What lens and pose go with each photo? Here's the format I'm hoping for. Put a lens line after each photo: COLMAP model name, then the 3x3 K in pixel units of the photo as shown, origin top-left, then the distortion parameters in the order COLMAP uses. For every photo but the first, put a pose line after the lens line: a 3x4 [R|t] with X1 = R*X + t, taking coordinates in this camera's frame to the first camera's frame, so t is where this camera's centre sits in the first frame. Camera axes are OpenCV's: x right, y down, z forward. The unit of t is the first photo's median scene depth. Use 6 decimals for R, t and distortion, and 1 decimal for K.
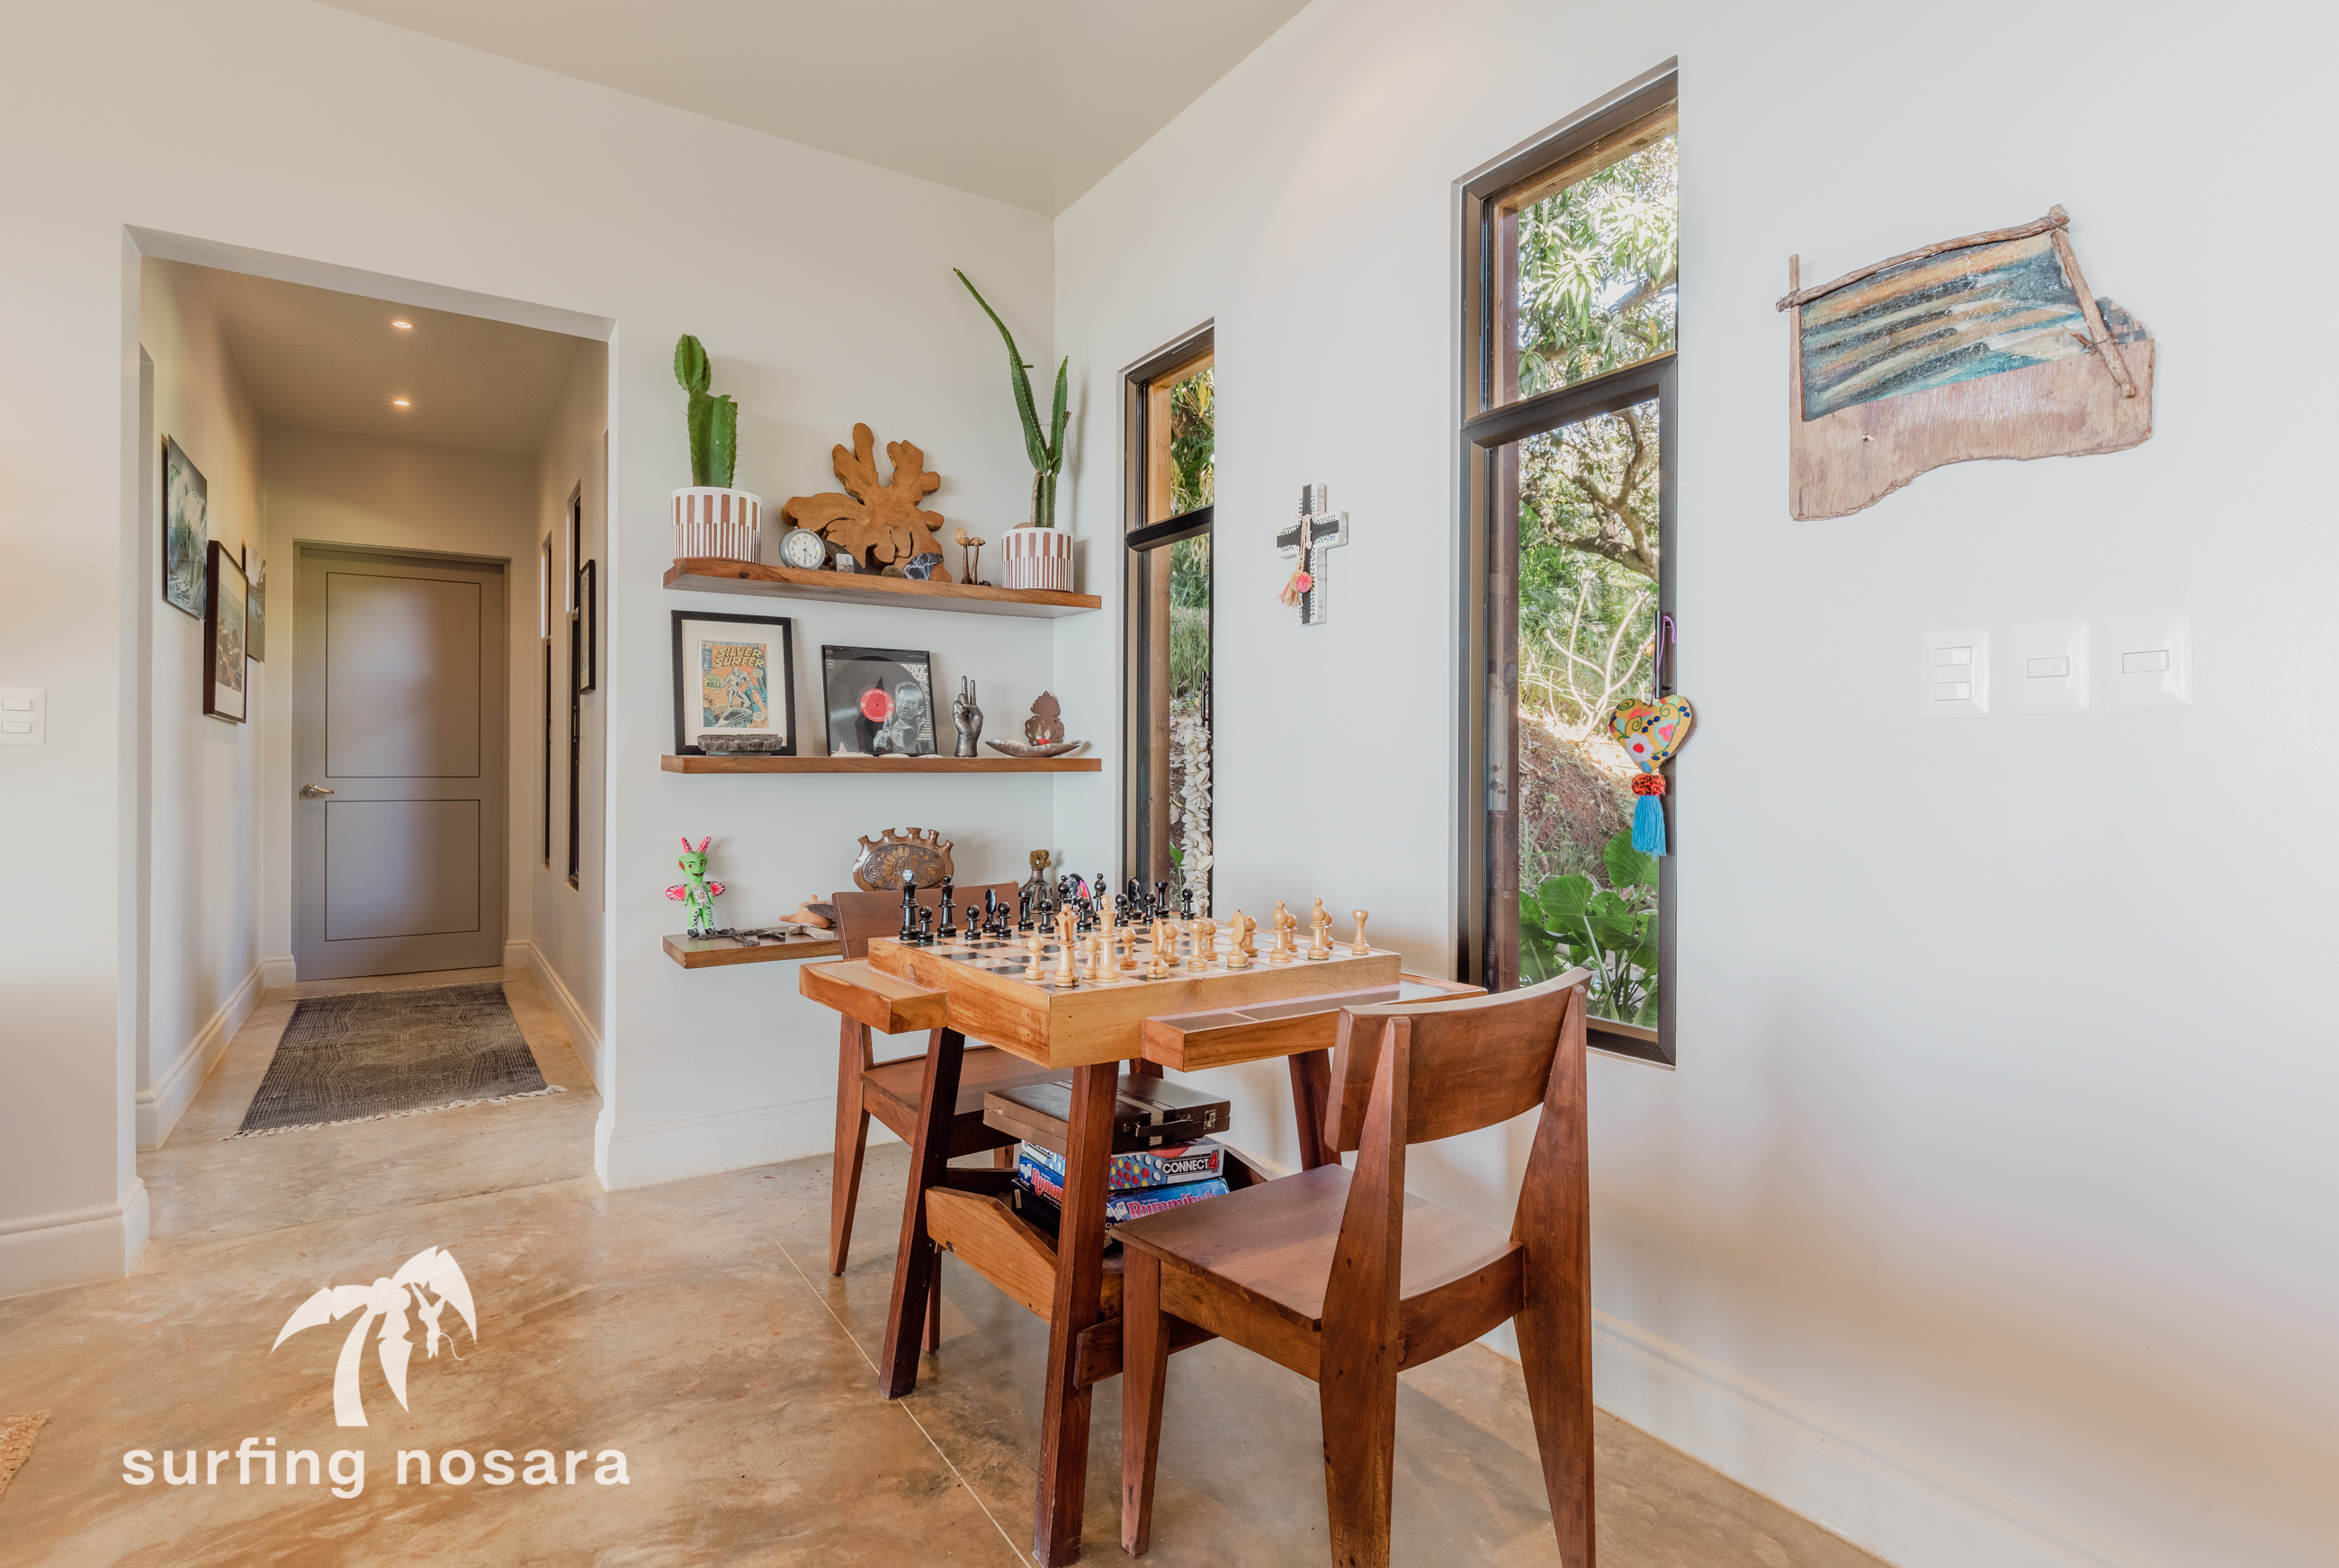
lens RADIAL K [[1160.4, 0, 1169.1], [0, 1160.4, 769.8], [0, 0, 1]] dist [-0.003096, -0.000154]
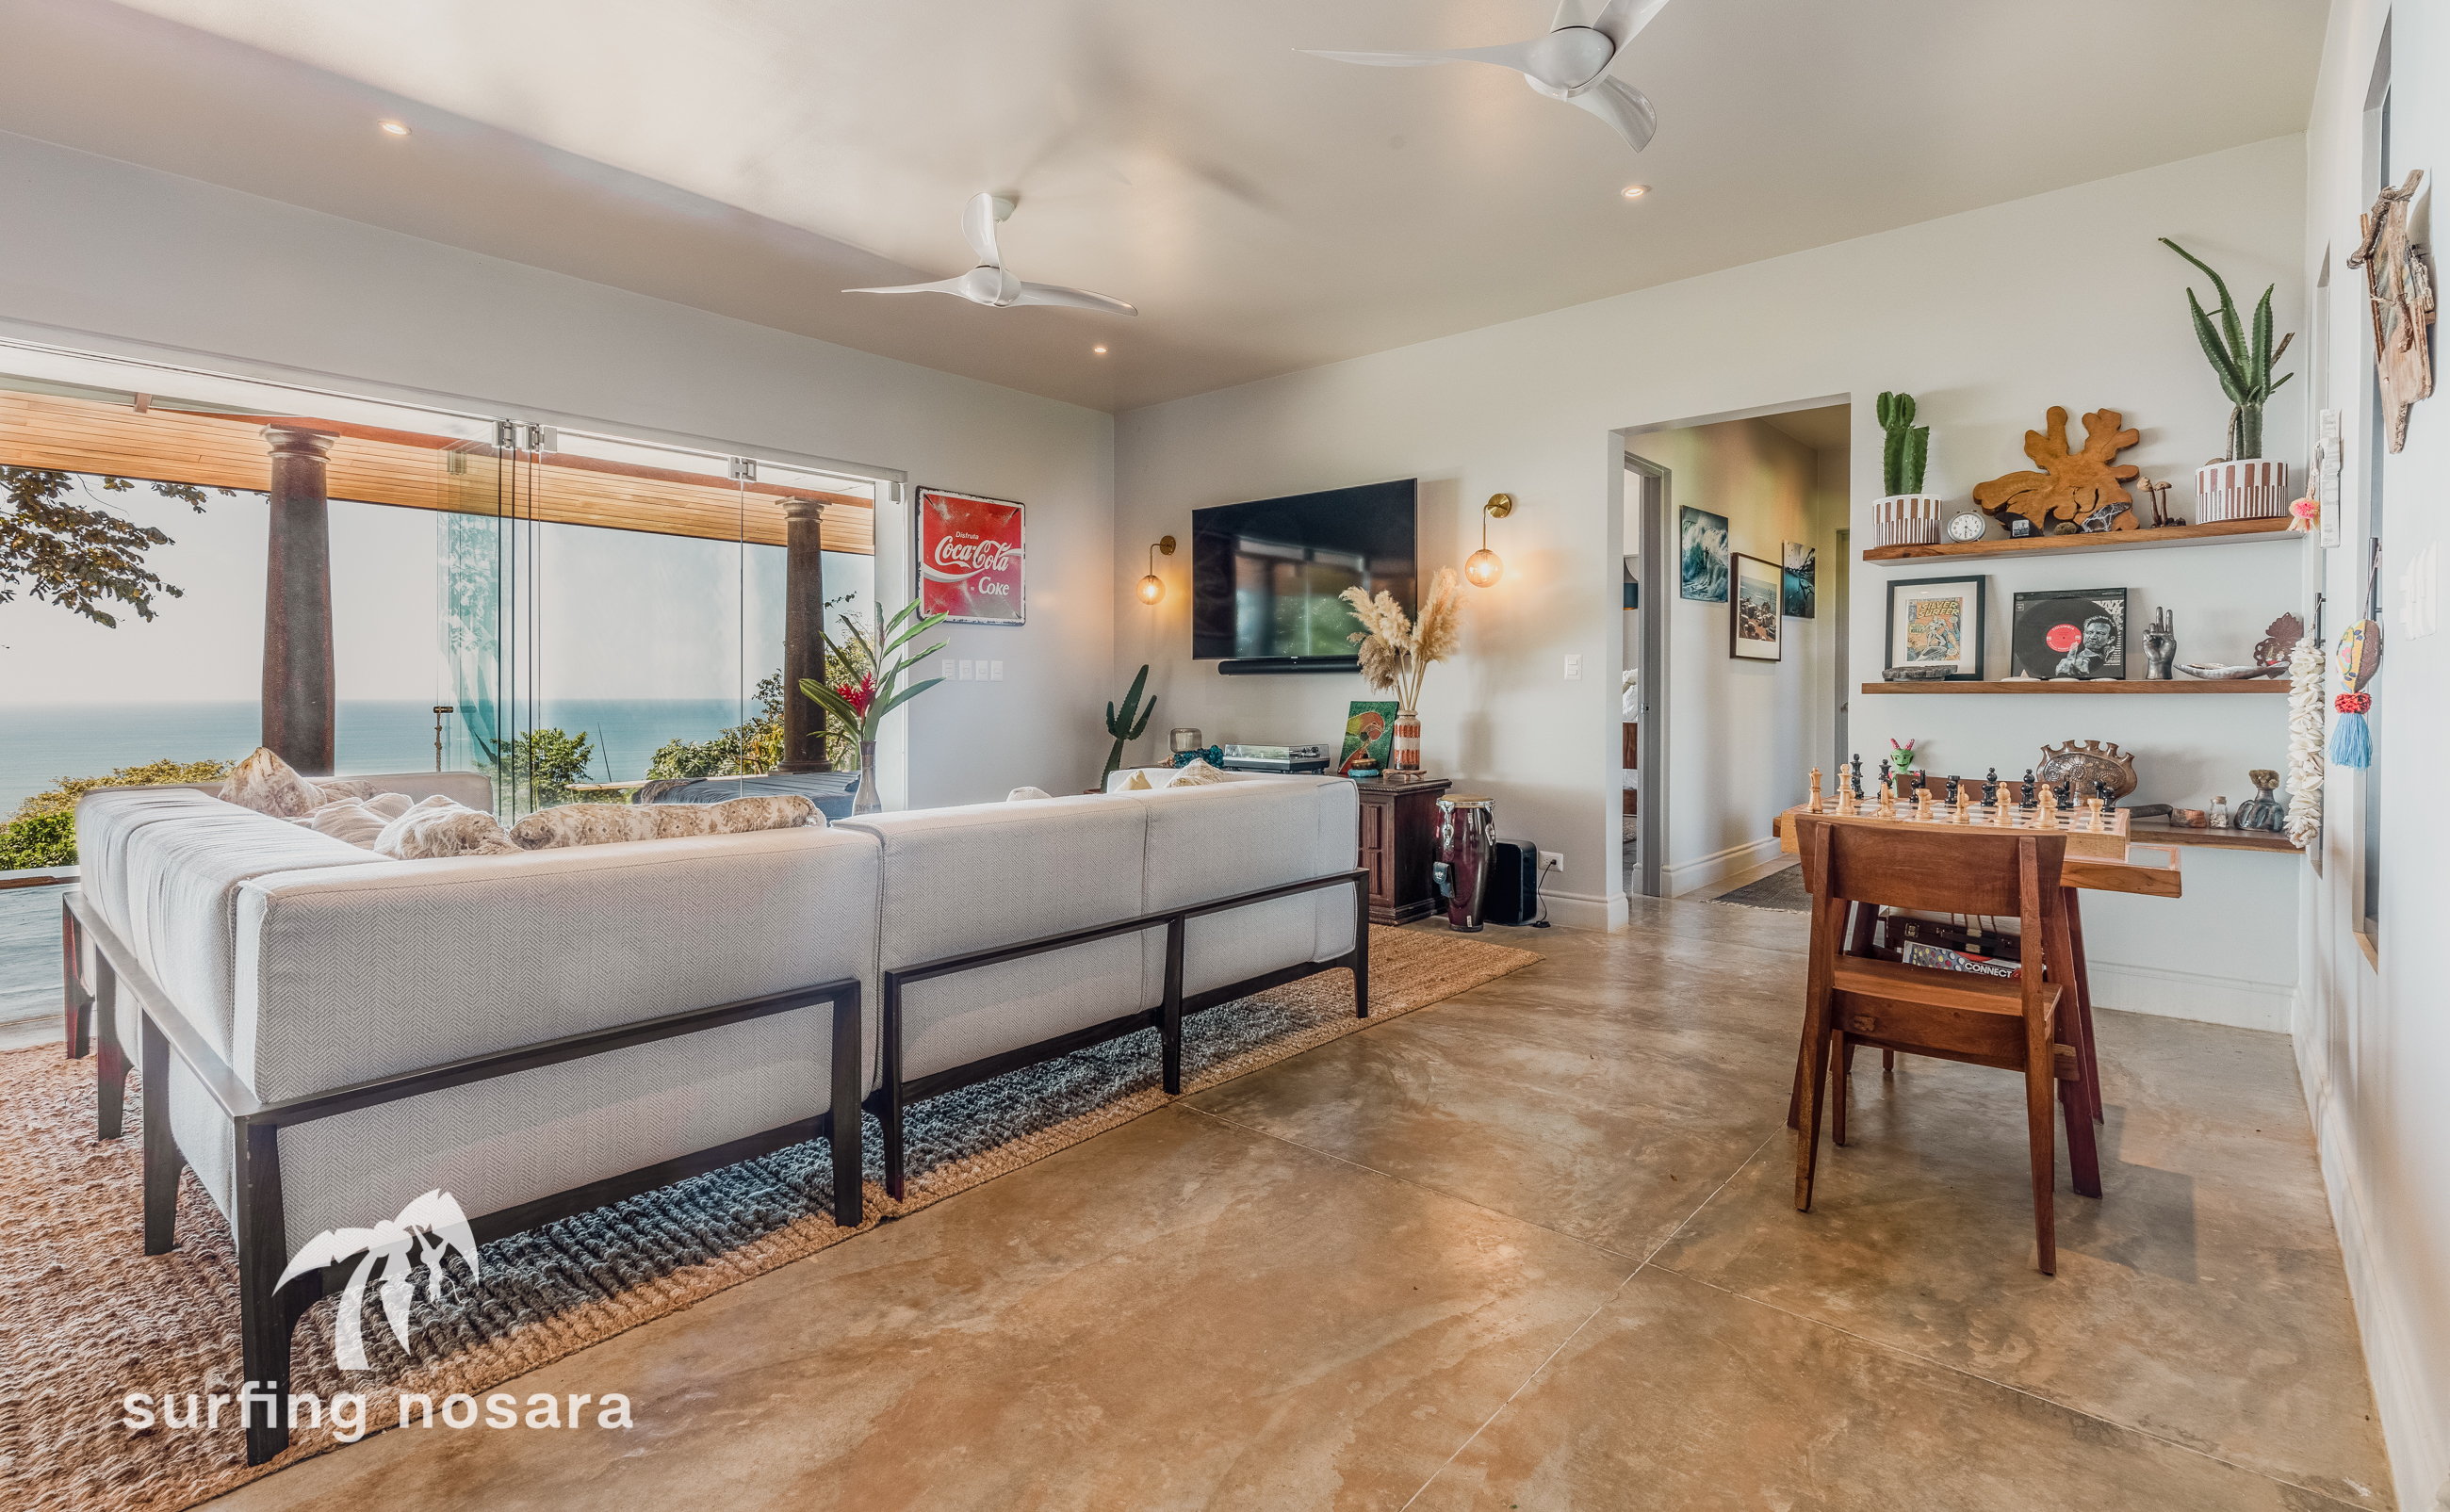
lens RADIAL K [[1120.8, 0, 1225.0], [0, 1120.8, 756.0], [0, 0, 1]] dist [0.001071, 0.000269]
pose [[0.272151, 0.053838, -0.960747, 0.645020], [-0.002304, 0.998467, 0.055300, 0.004562], [0.962252, -0.012837, 0.271858, -0.163094]]
